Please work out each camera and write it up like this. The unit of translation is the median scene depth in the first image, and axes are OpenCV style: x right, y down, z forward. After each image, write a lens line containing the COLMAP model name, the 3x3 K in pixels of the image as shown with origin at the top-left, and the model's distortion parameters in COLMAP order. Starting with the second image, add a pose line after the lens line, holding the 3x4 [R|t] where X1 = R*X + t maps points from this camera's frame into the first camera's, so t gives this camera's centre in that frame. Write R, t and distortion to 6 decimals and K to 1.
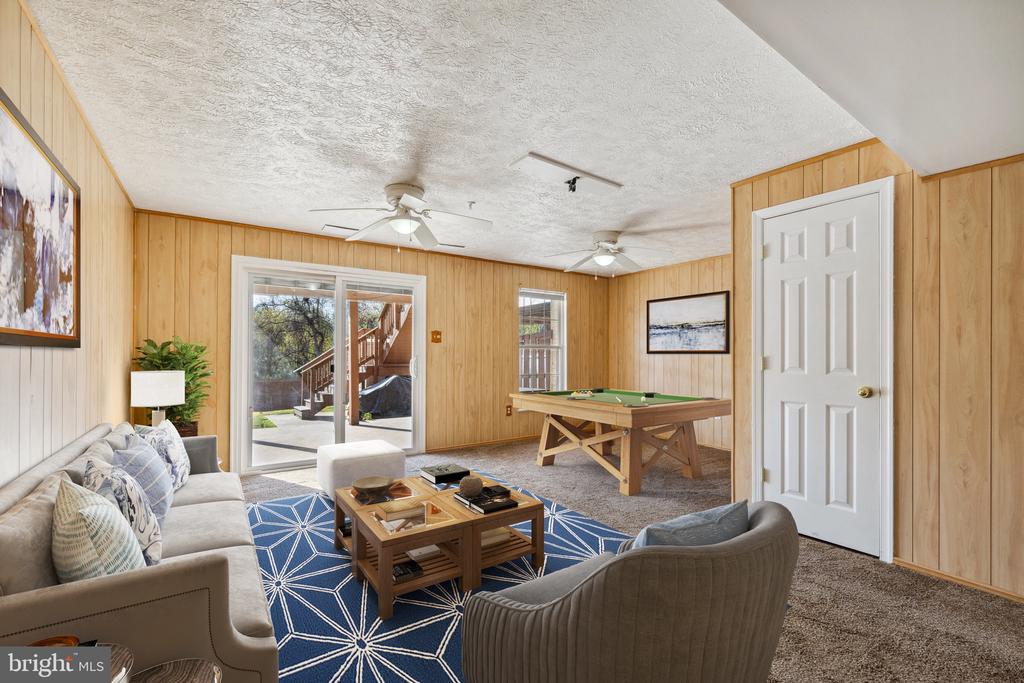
lens RADIAL K [[435.7, 0, 508.1], [0, 435.7, 354.9], [0, 0, 1]] dist [0.003732, 0.000227]
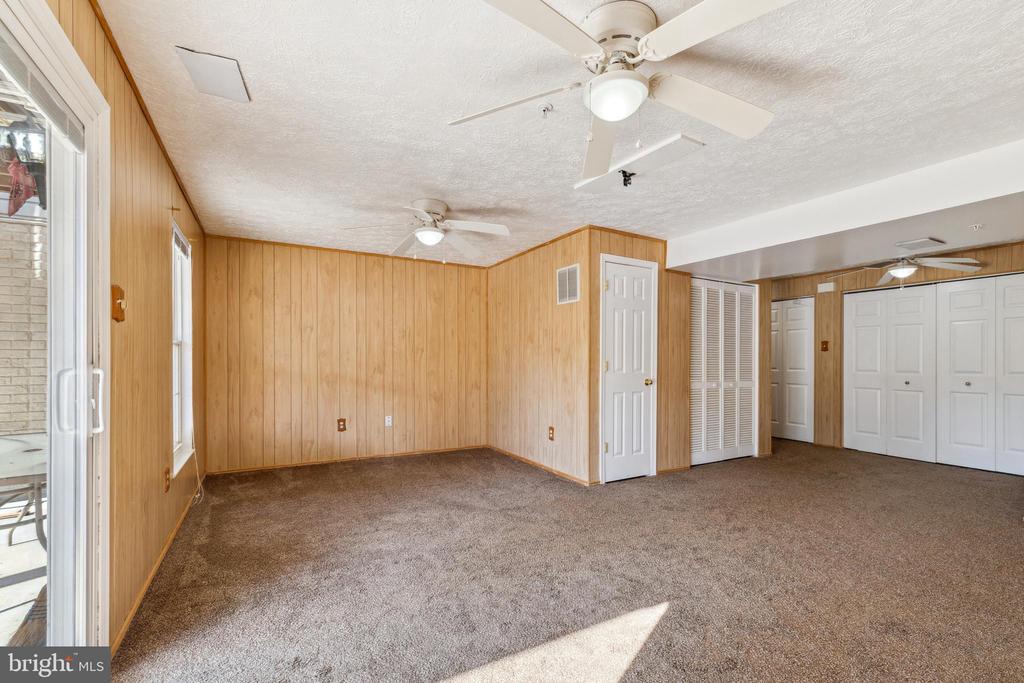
lens RADIAL K [[435.7, 0, 508.1], [0, 435.7, 354.9], [0, 0, 1]] dist [0.003732, 0.000227]
pose [[0.099477, 0.007438, 0.995012, -0.623977], [-0.005740, 0.999960, -0.006901, -0.005127], [-0.995023, -0.005025, 0.099516, 0.906651]]
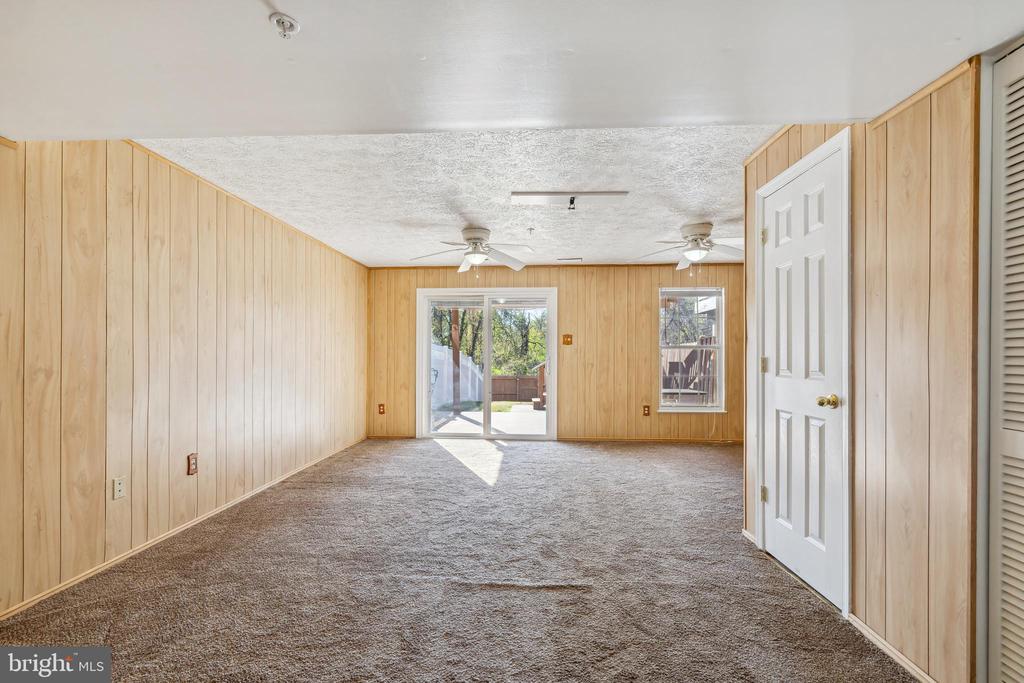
lens RADIAL K [[435.7, 0, 508.1], [0, 435.7, 354.9], [0, 0, 1]] dist [0.003732, 0.000227]
pose [[0.794676, -0.001494, -0.607031, 0.557290], [0.000012, 0.999997, -0.002444, 0.001614], [0.607033, 0.001935, 0.794674, 0.003917]]
